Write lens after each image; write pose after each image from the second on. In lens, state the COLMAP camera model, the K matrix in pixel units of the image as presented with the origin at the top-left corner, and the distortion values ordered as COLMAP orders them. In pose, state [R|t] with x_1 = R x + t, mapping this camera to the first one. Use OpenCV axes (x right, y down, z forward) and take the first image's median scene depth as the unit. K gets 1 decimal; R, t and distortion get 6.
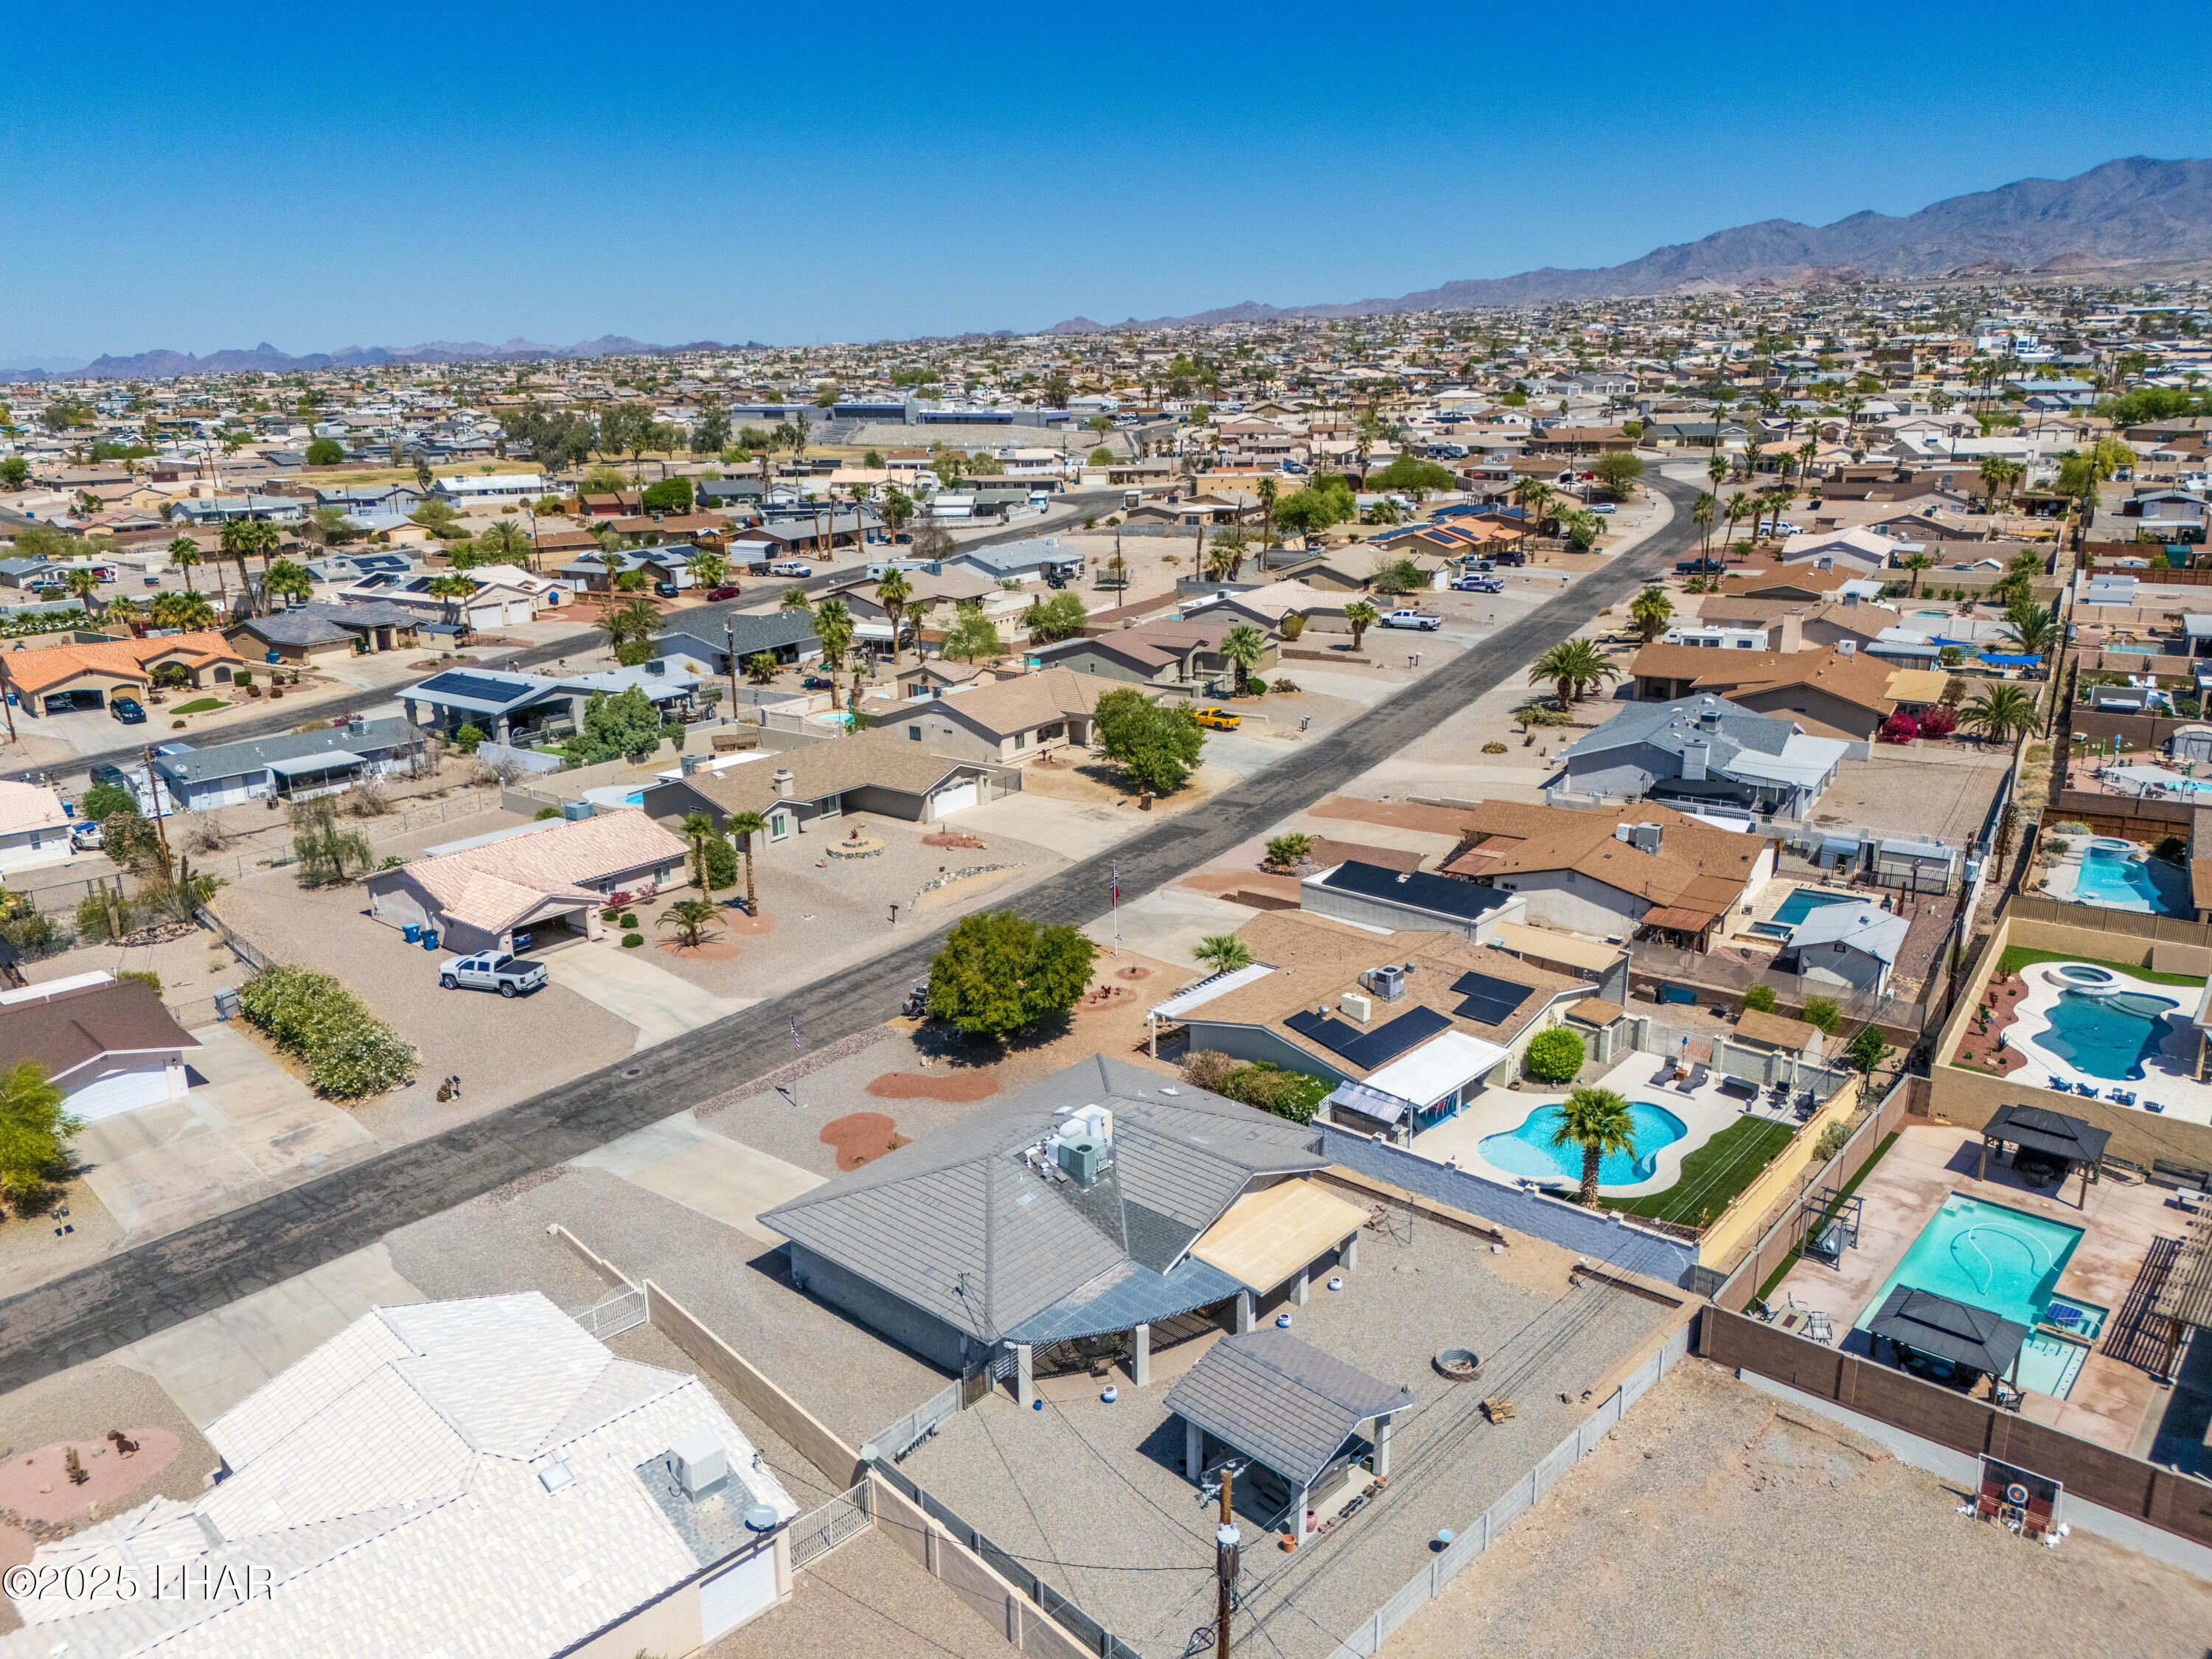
lens RADIAL K [[1615.4, 0, 1110.2], [0, 1615.4, 835.8], [0, 0, 1]] dist [0.086380, -0.093655]
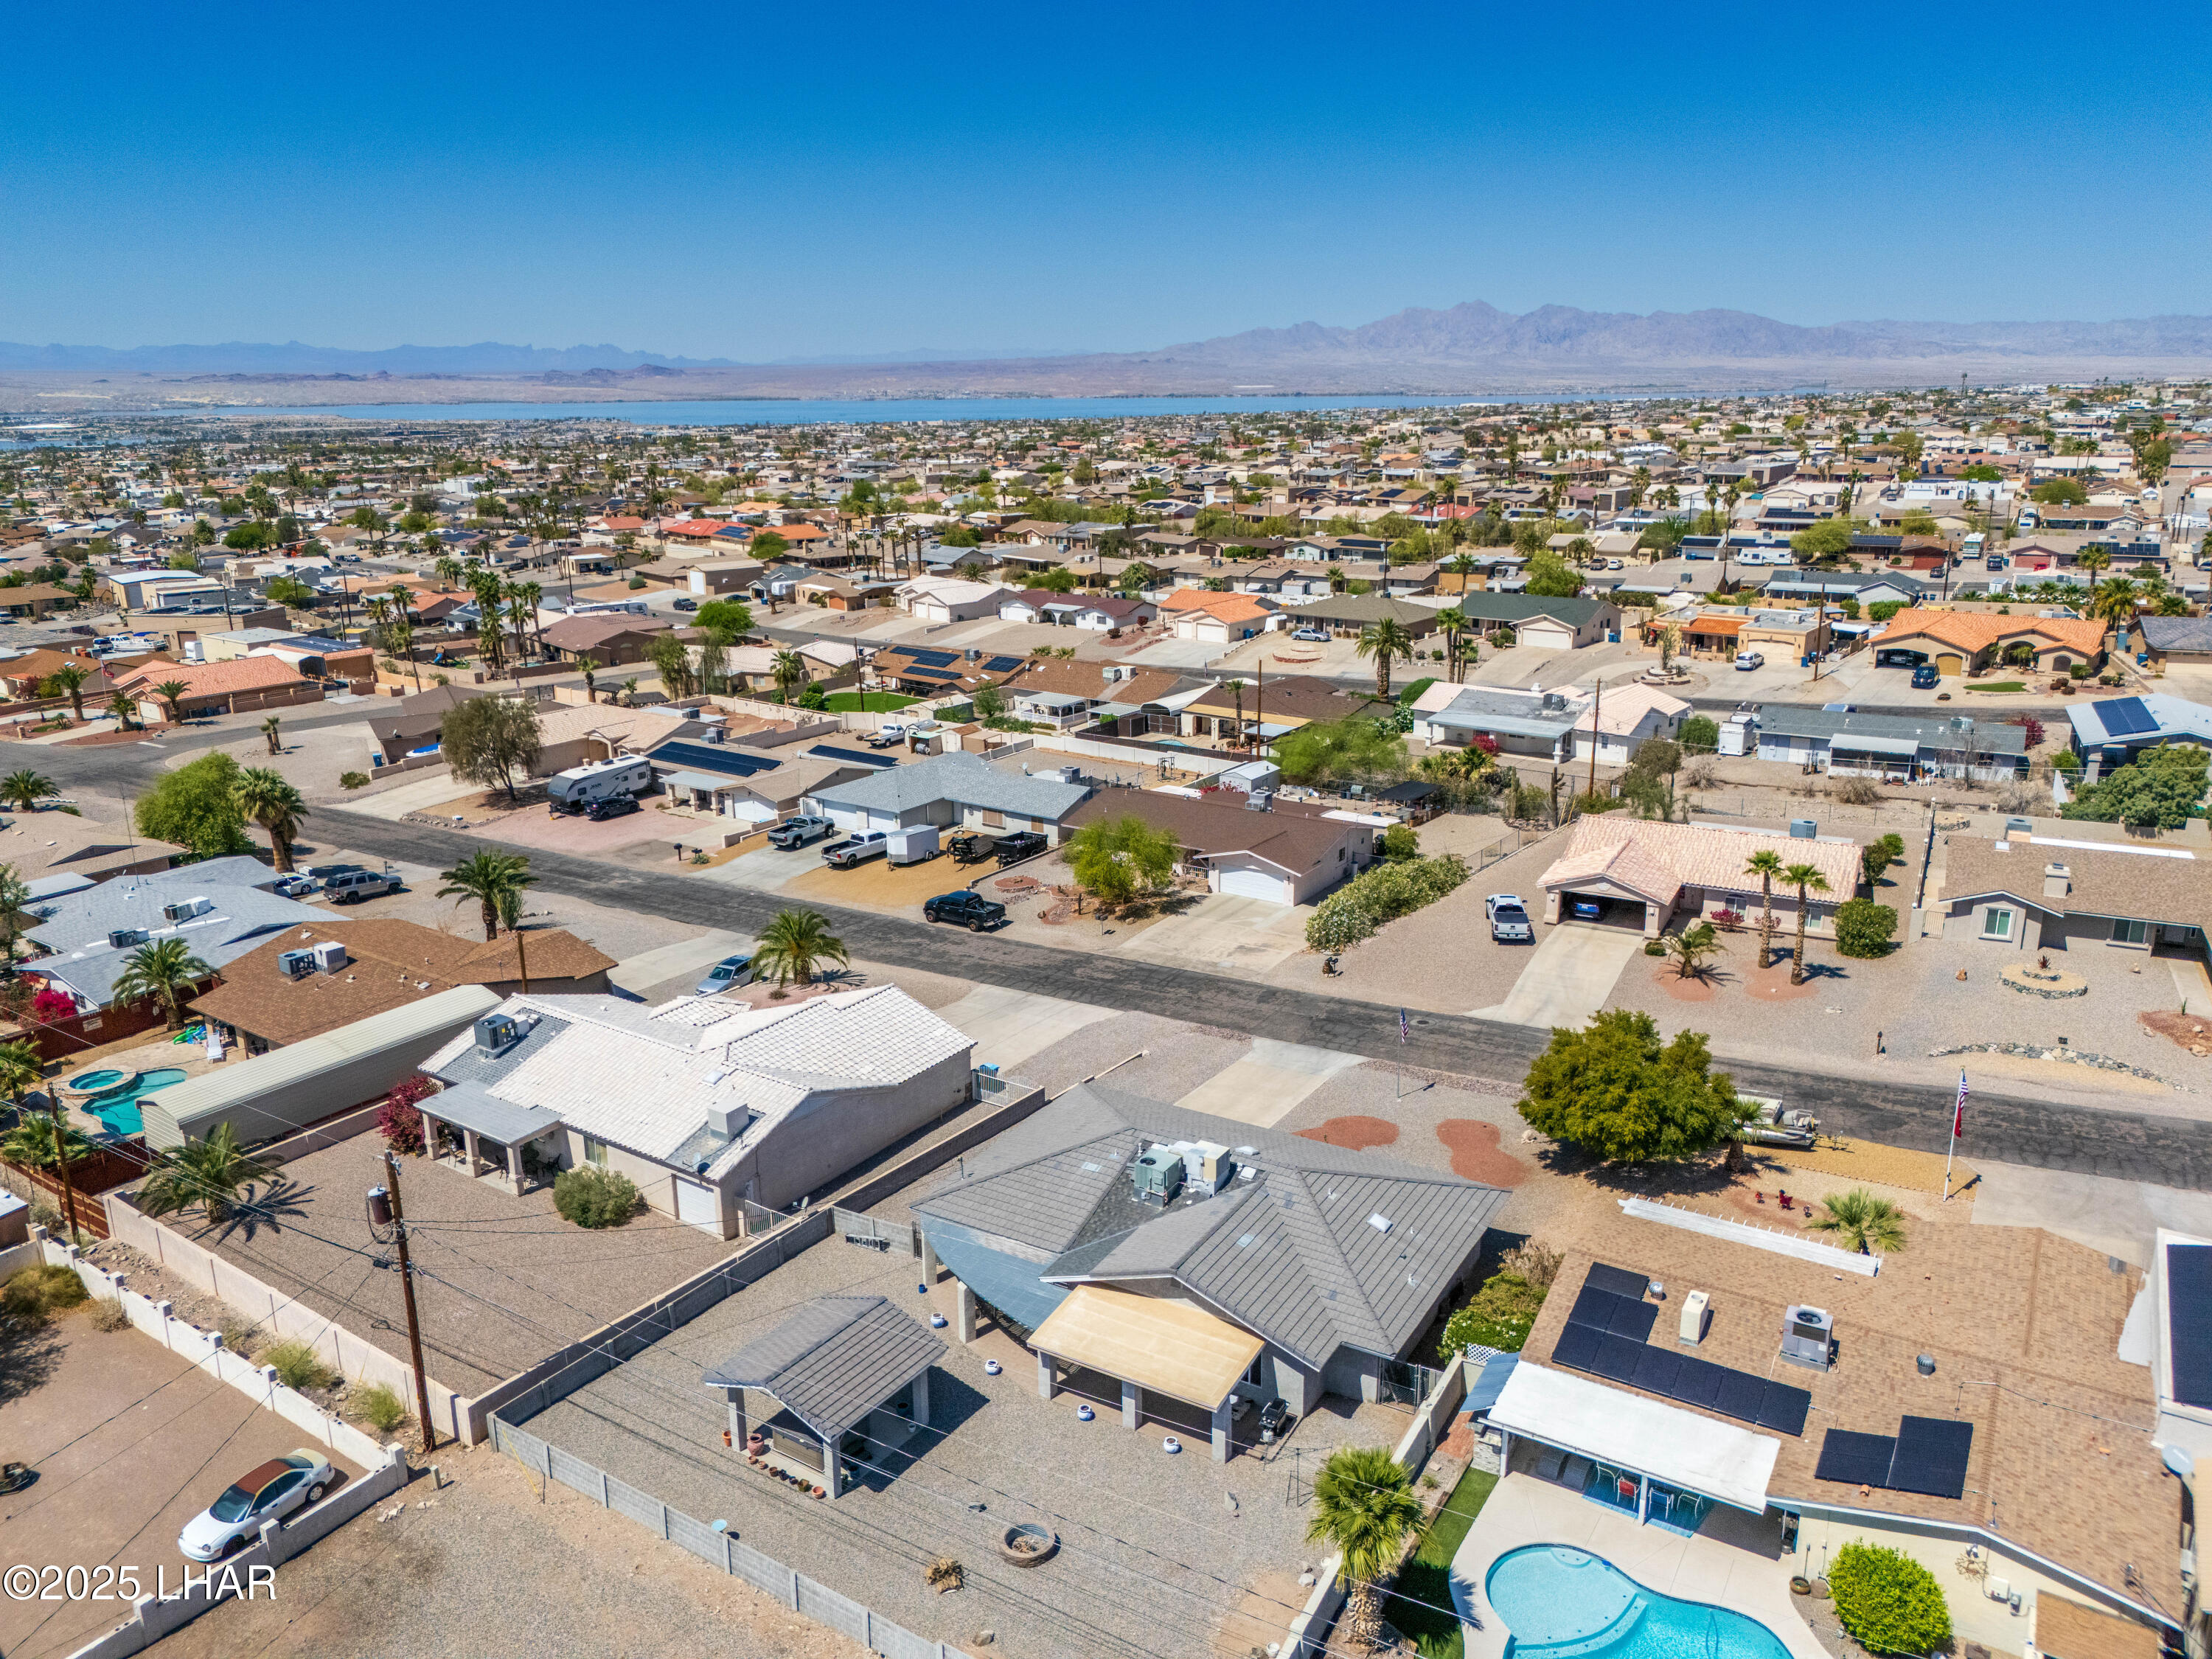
lens RADIAL K [[1615.4, 0, 1110.2], [0, 1615.4, 835.8], [0, 0, 1]] dist [0.086380, -0.093655]
pose [[0.184142, 0.280808, -0.941933, 0.580543], [-0.266814, 0.936618, 0.227062, -0.141642], [0.945993, 0.209509, 0.247395, 0.477791]]
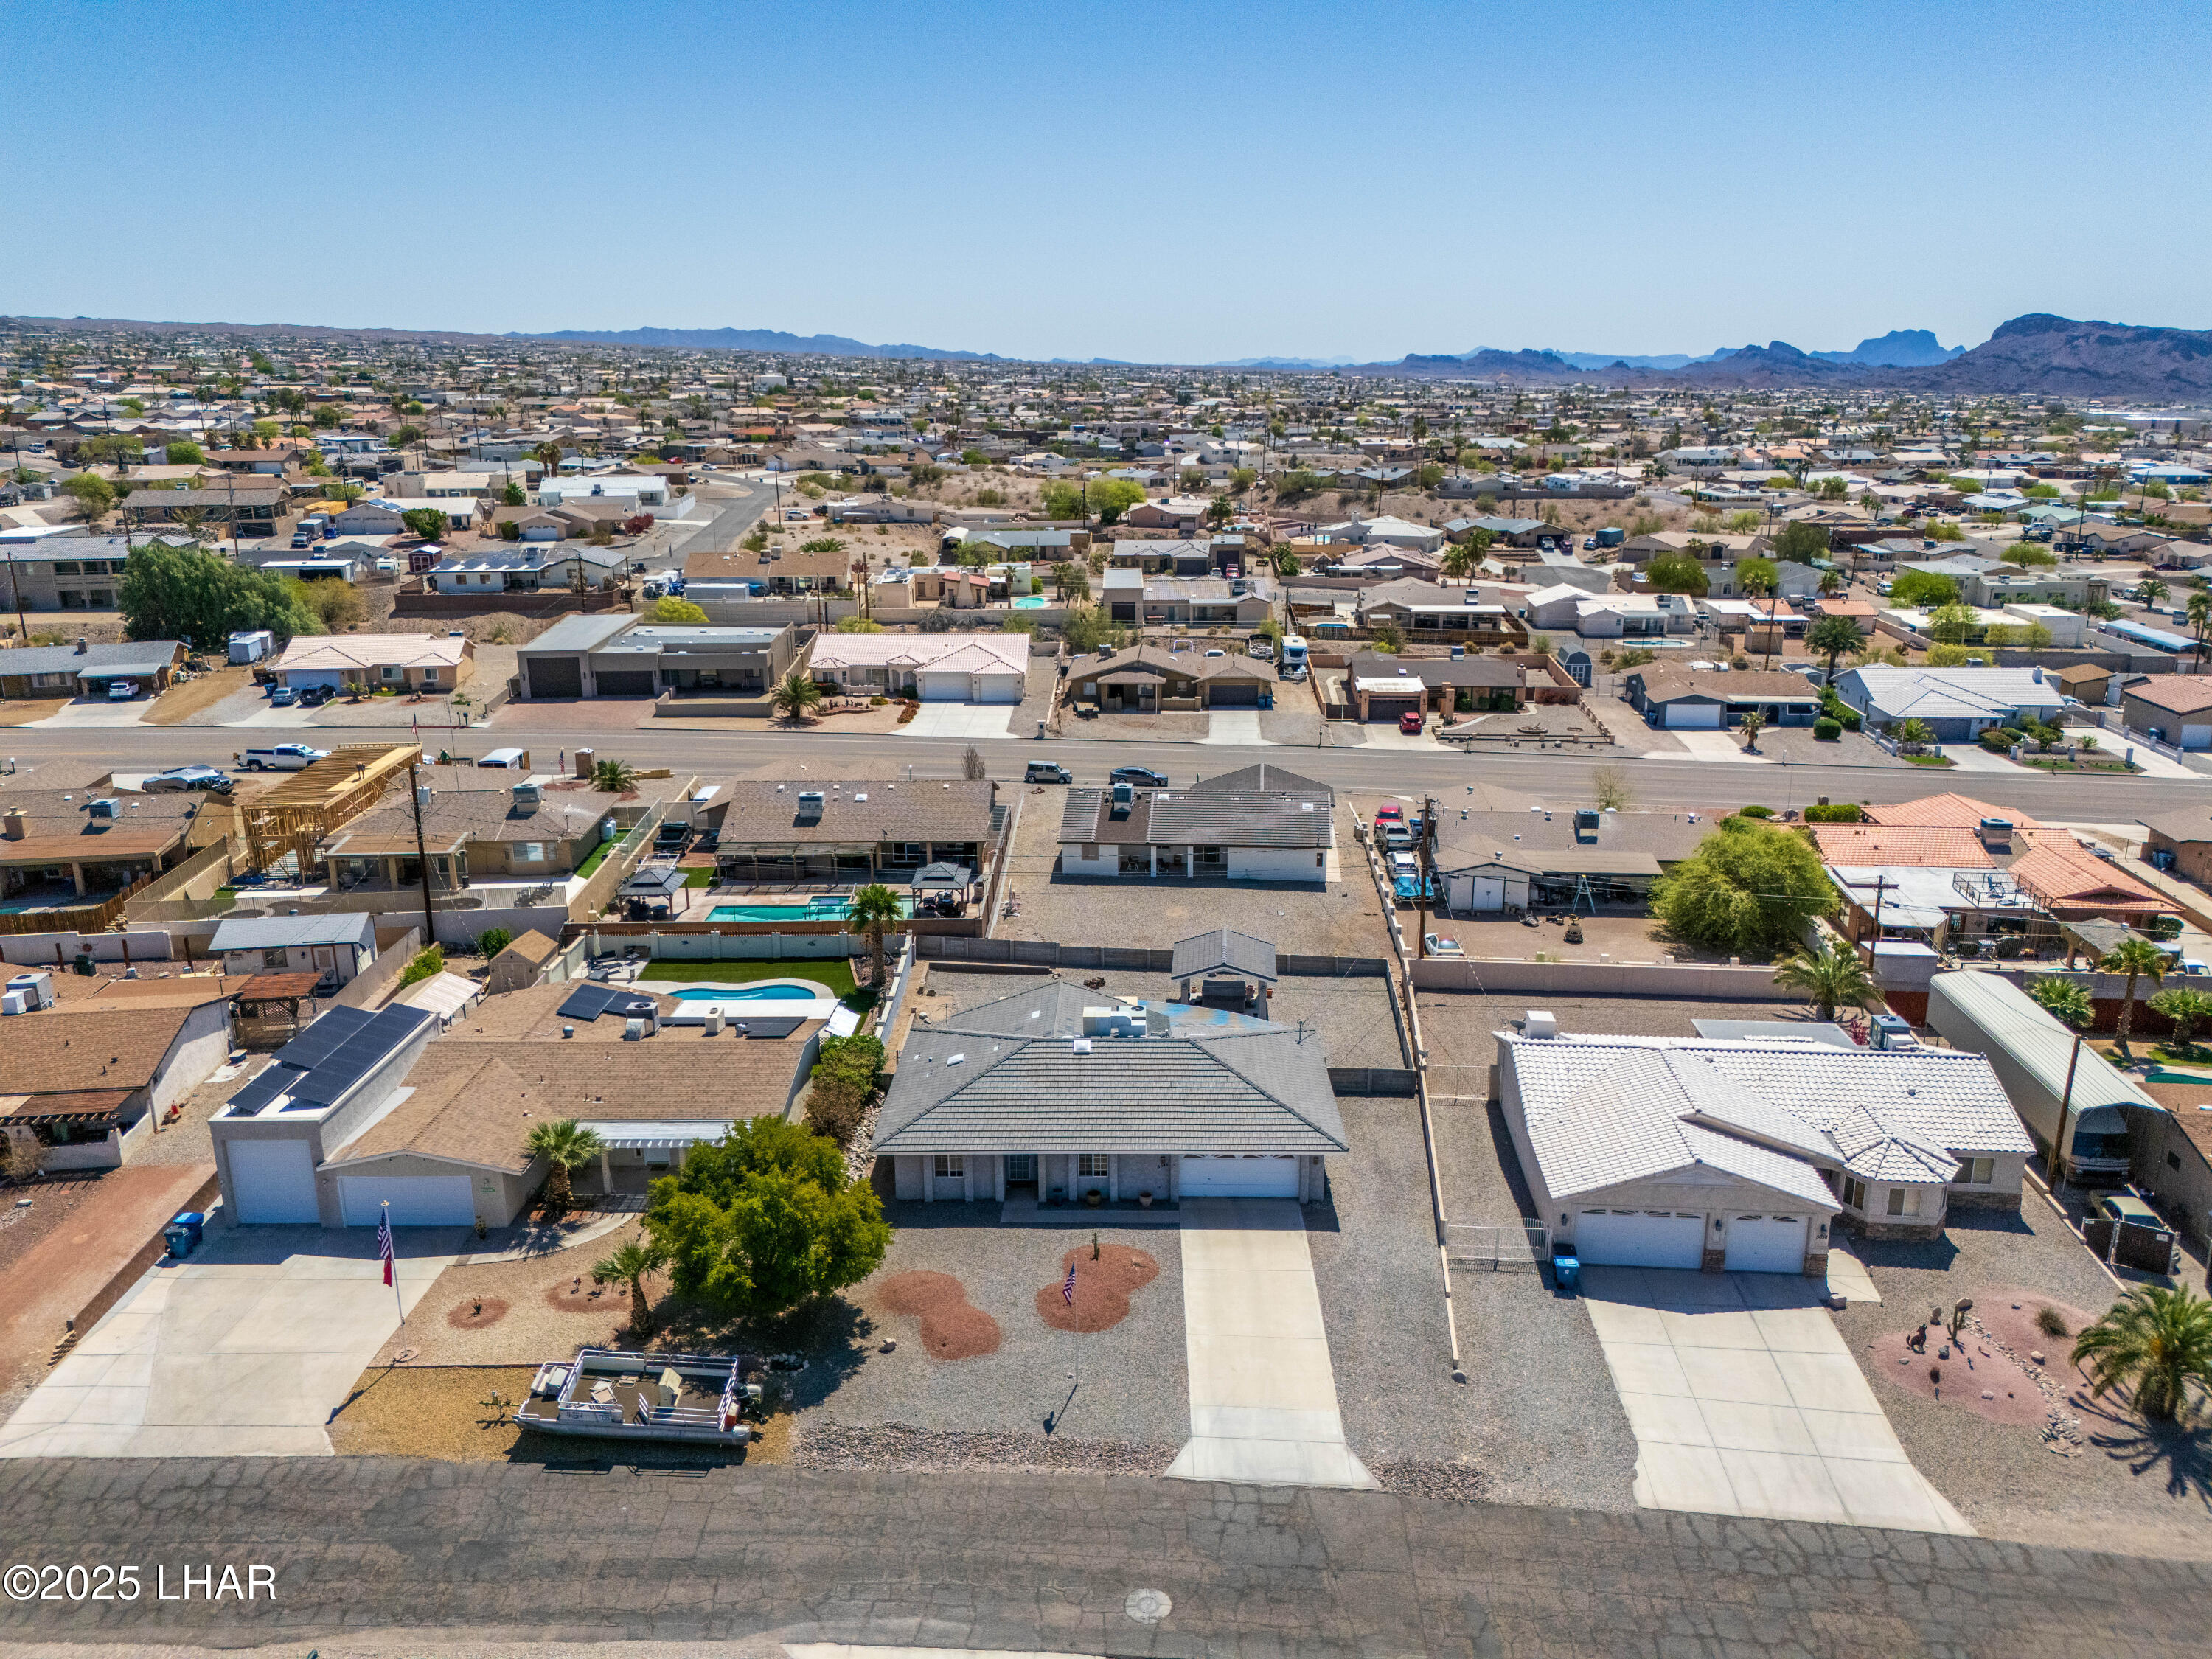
lens RADIAL K [[1615.4, 0, 1110.2], [0, 1615.4, 835.8], [0, 0, 1]] dist [0.086380, -0.093655]
pose [[-0.647970, -0.196200, 0.735962, -0.594870], [0.225419, 0.873568, 0.431352, -0.305877], [-0.727545, 0.445403, -0.521819, 1.091025]]
